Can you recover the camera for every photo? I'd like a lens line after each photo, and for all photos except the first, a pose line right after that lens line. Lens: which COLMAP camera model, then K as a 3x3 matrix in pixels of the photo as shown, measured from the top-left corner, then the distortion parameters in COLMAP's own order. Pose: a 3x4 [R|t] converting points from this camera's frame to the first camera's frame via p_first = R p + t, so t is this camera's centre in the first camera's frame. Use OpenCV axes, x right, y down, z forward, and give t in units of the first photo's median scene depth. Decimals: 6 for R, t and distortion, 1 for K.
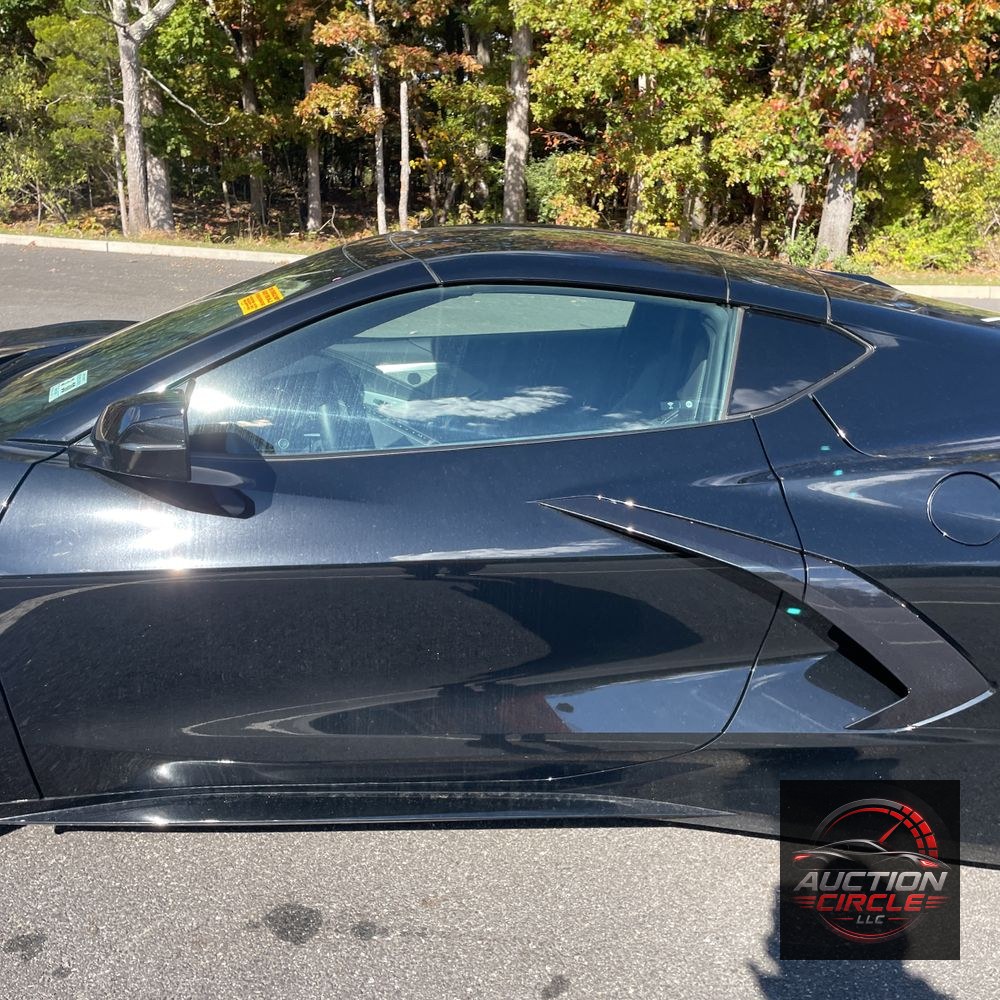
lens RADIAL K [[1022.7, 0, 507.0], [0, 1022.7, 514.8], [0, 0, 1]] dist [0.098110, -0.116059]
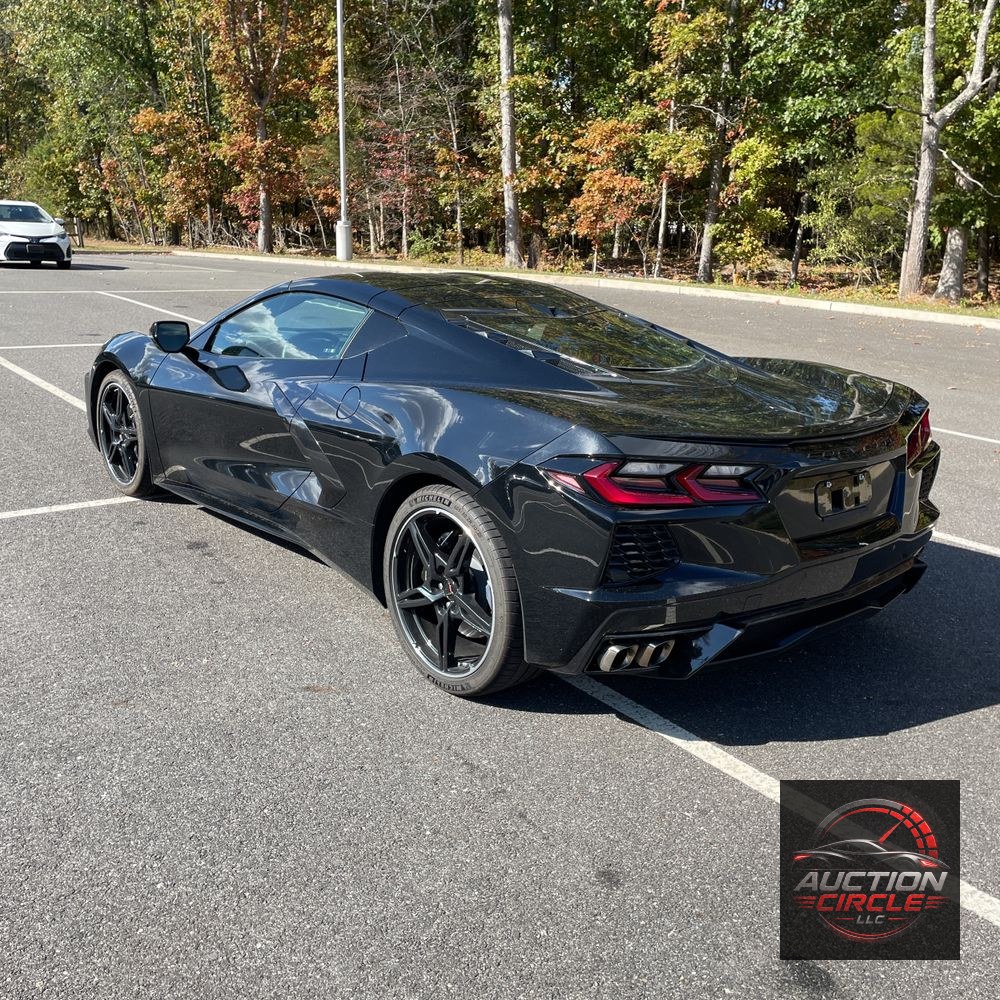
lens RADIAL K [[1036.1, 0, 522.3], [0, 1036.1, 500.6], [0, 0, 1]] dist [0.098707, -0.114345]
pose [[0.670003, 0.176872, -0.720981, 0.214467], [-0.231643, 0.972521, 0.023316, 0.005166], [0.705293, 0.151388, 0.692563, -0.020336]]
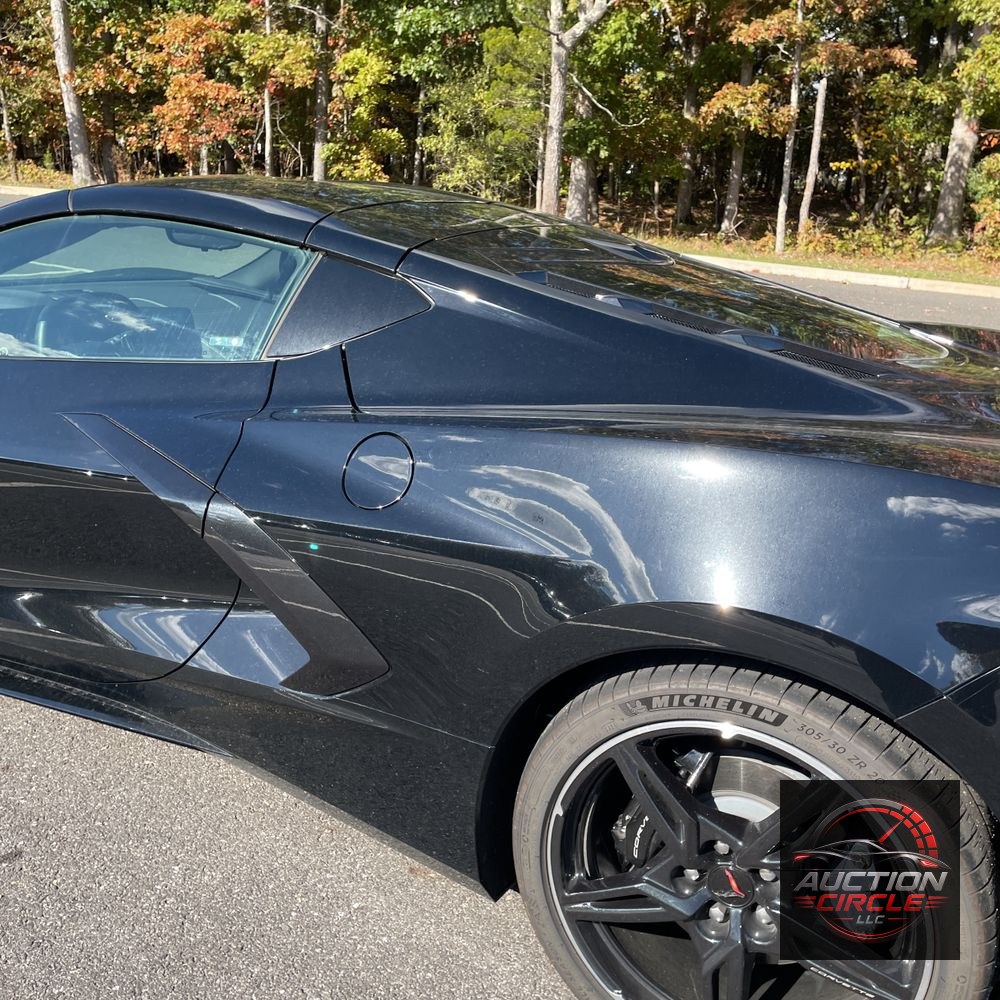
lens RADIAL K [[1036.1, 0, 522.3], [0, 1036.1, 500.6], [0, 0, 1]] dist [0.098707, -0.114345]
pose [[0.908591, 0.141262, -0.393075, 0.086651], [-0.149620, 0.988698, 0.009469, -0.000432], [0.389970, 0.050208, 0.919458, 0.017313]]
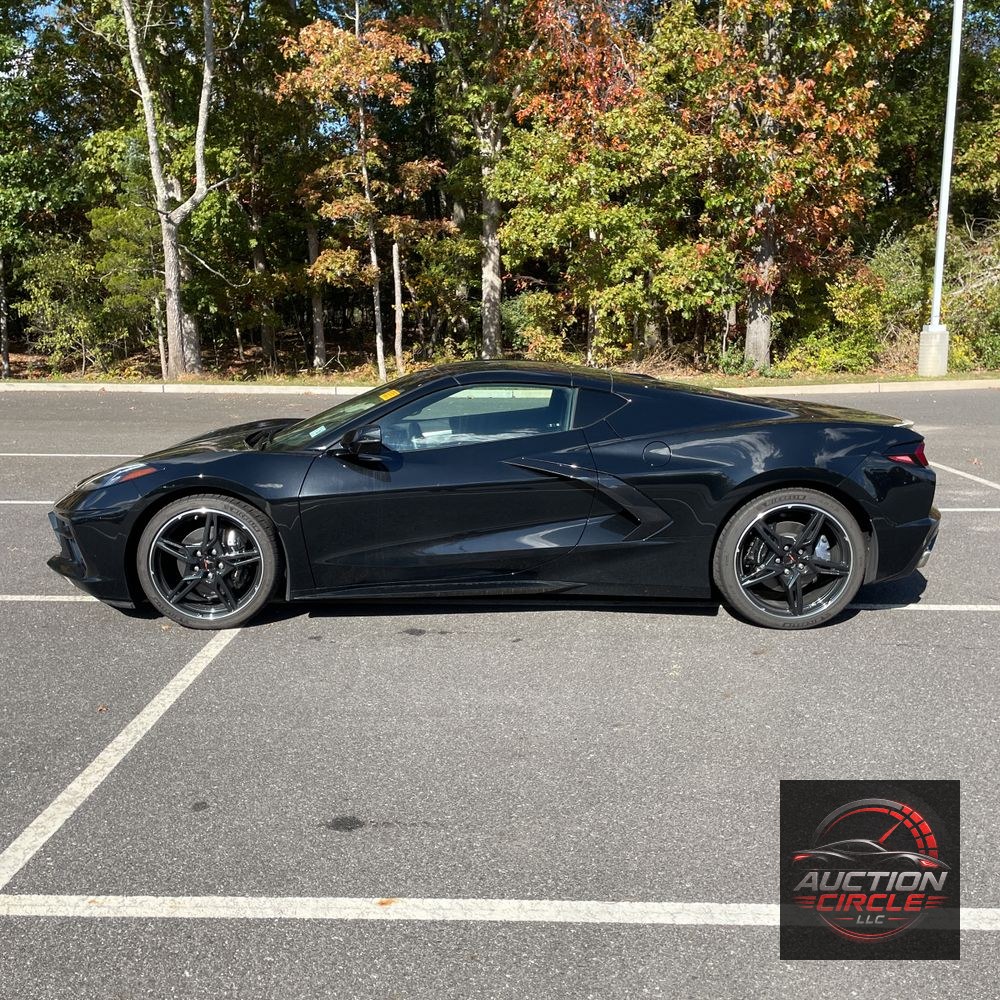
lens RADIAL K [[1024.0, 0, 500.0], [0, 1024.0, 500.0], [0, 0, 1]] dist [0.103770, -0.107527]
pose [[0.998592, -0.052834, 0.004723, 0.000870], [0.053001, 0.990173, -0.129412, 0.041836], [0.002161, 0.129480, 0.991580, -0.158227]]
